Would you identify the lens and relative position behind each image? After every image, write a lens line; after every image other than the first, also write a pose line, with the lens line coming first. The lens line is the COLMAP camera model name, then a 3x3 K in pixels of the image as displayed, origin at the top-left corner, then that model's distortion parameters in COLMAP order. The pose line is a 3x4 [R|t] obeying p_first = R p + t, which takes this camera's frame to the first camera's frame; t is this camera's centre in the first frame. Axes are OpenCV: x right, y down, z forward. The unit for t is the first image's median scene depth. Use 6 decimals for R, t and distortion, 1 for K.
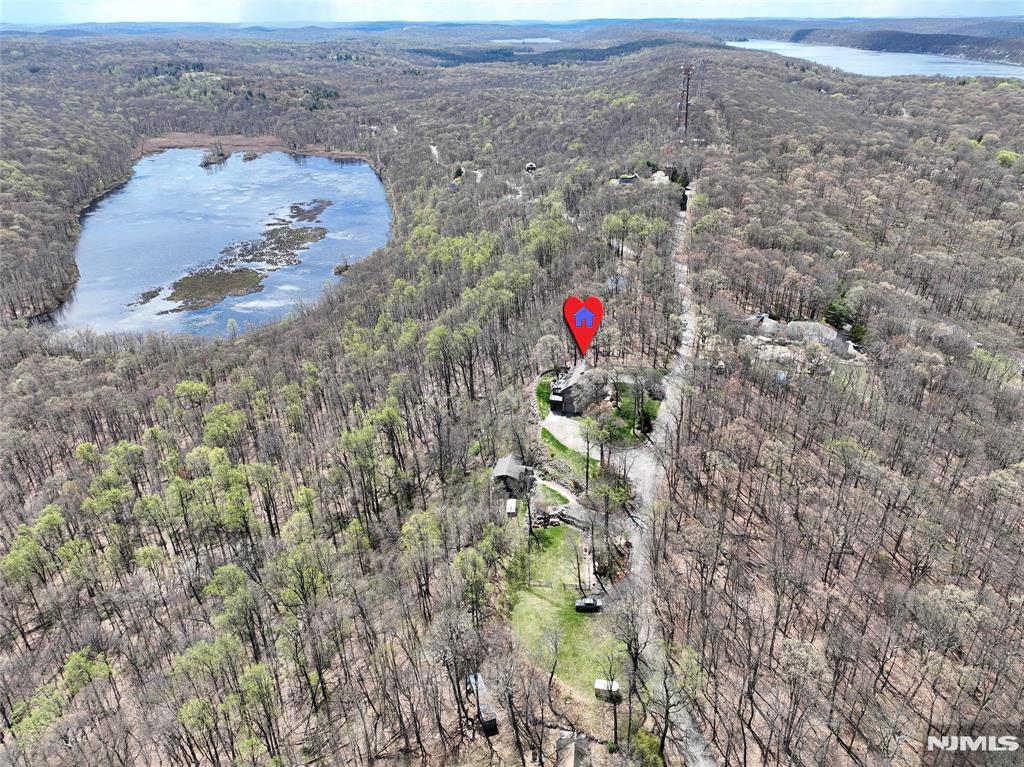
lens RADIAL K [[720.4, 0, 512.0], [0, 720.4, 383.5], [0, 0, 1]] dist [-0.002362, 0.025163]
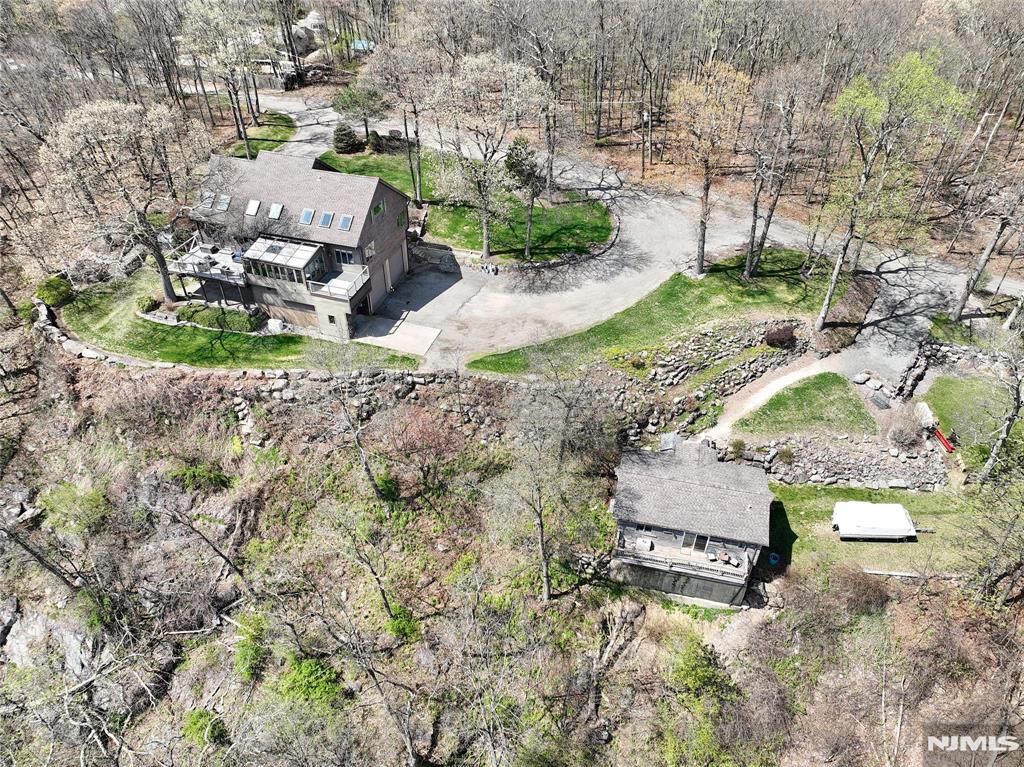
lens RADIAL K [[720.4, 0, 512.0], [0, 720.4, 383.5], [0, 0, 1]] dist [-0.002362, 0.025163]
pose [[0.053491, -0.623087, 0.780321, -0.180380], [0.455524, 0.710621, 0.536205, -0.075106], [-0.888615, 0.326773, 0.321843, 0.948521]]
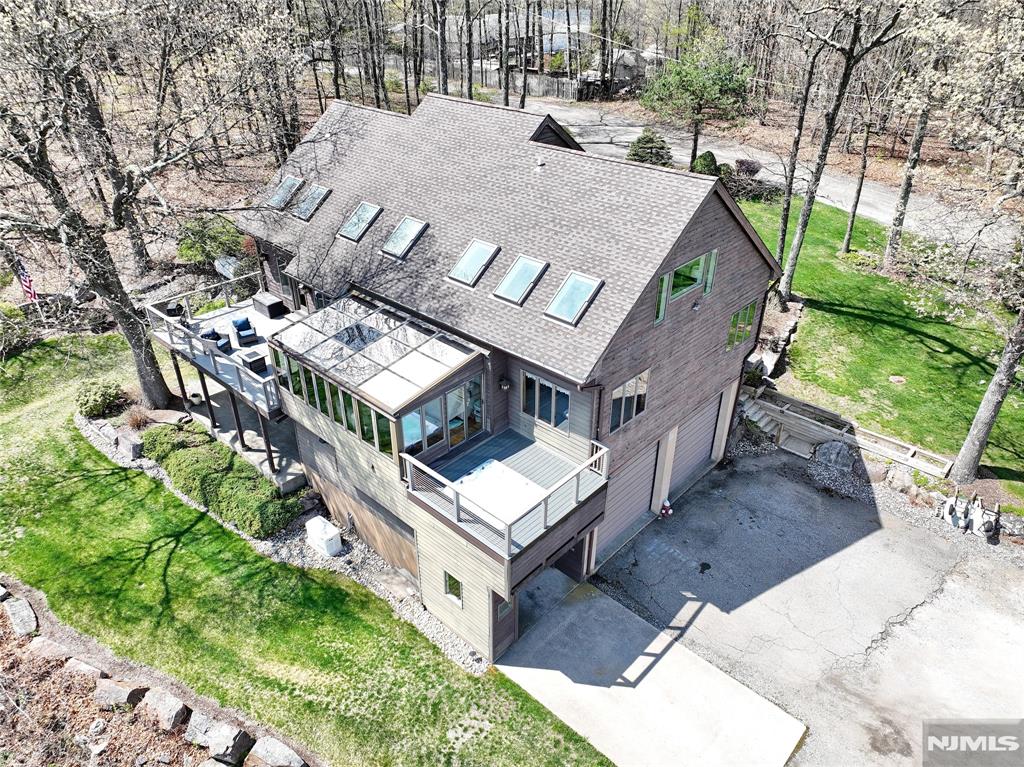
lens RADIAL K [[720.4, 0, 512.0], [0, 720.4, 383.5], [0, 0, 1]] dist [-0.002362, 0.025163]
pose [[0.471104, -0.442861, 0.762847, 0.006356], [0.398673, 0.878359, 0.263715, -0.013324], [-0.786842, 0.179889, 0.590355, 1.035429]]
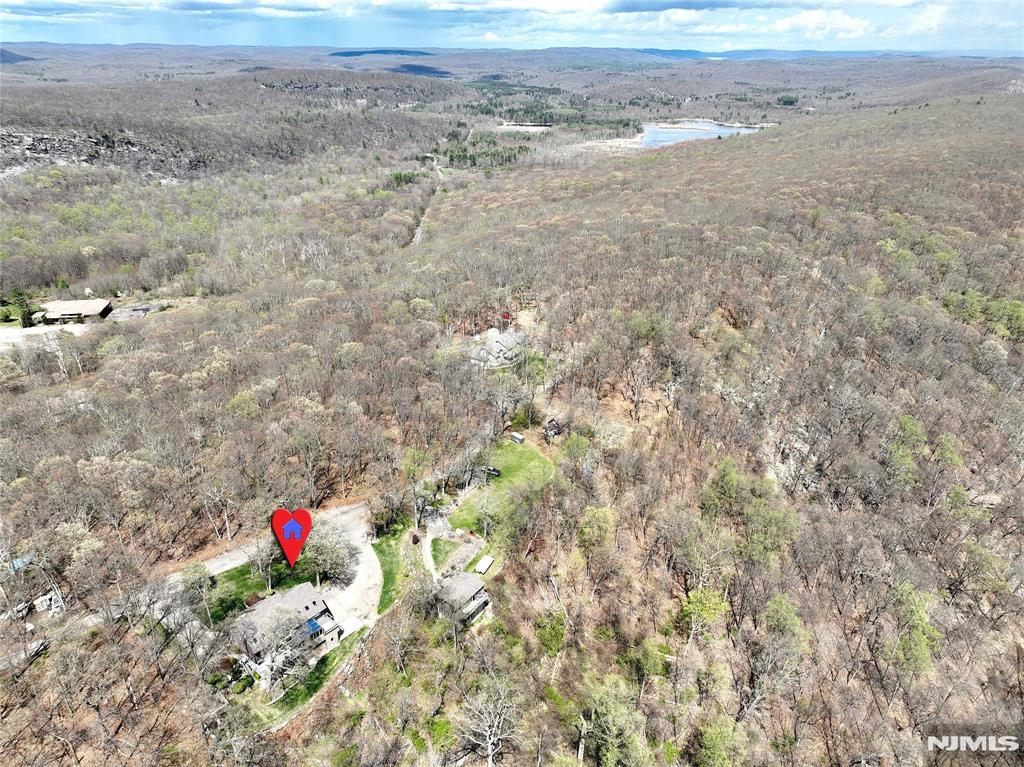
lens RADIAL K [[720.4, 0, 512.0], [0, 720.4, 383.5], [0, 0, 1]] dist [-0.002362, 0.025163]
pose [[-0.904496, -0.182764, 0.385336, -0.326288], [0.192886, 0.630528, 0.751817, -0.625843], [-0.380371, 0.754342, -0.535058, 1.221073]]
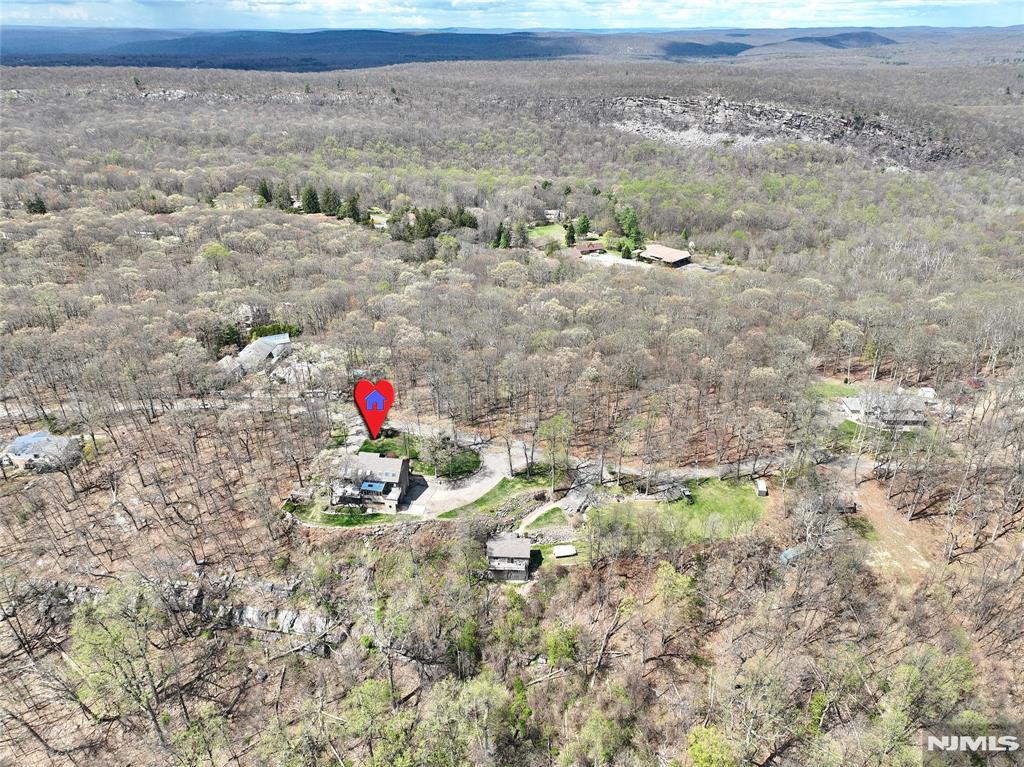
lens RADIAL K [[720.4, 0, 512.0], [0, 720.4, 383.5], [0, 0, 1]] dist [-0.002362, 0.025163]
pose [[-0.120050, -0.438763, 0.890548, -0.681612], [0.454268, 0.773339, 0.442253, -0.411893], [-0.882739, 0.457640, 0.106477, 0.802946]]
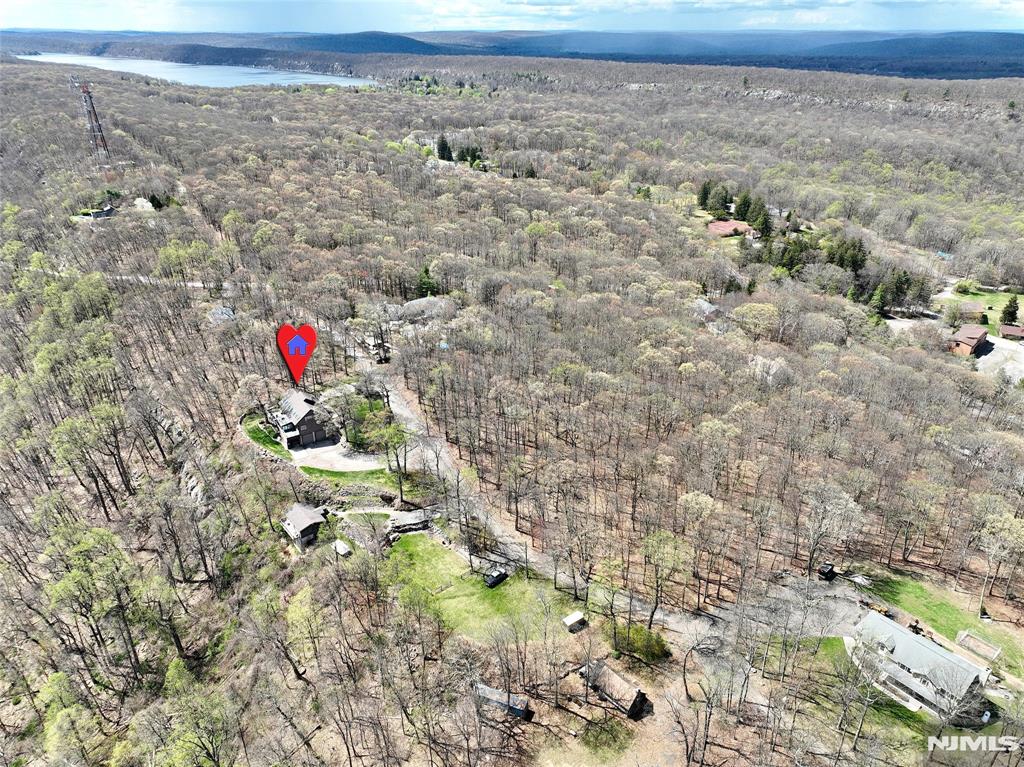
lens RADIAL K [[720.4, 0, 512.0], [0, 720.4, 383.5], [0, 0, 1]] dist [-0.002362, 0.025163]
pose [[0.666548, -0.326175, 0.670317, -0.383766], [0.336102, 0.934108, 0.120323, -0.062616], [-0.665394, 0.145094, 0.732255, 0.124894]]
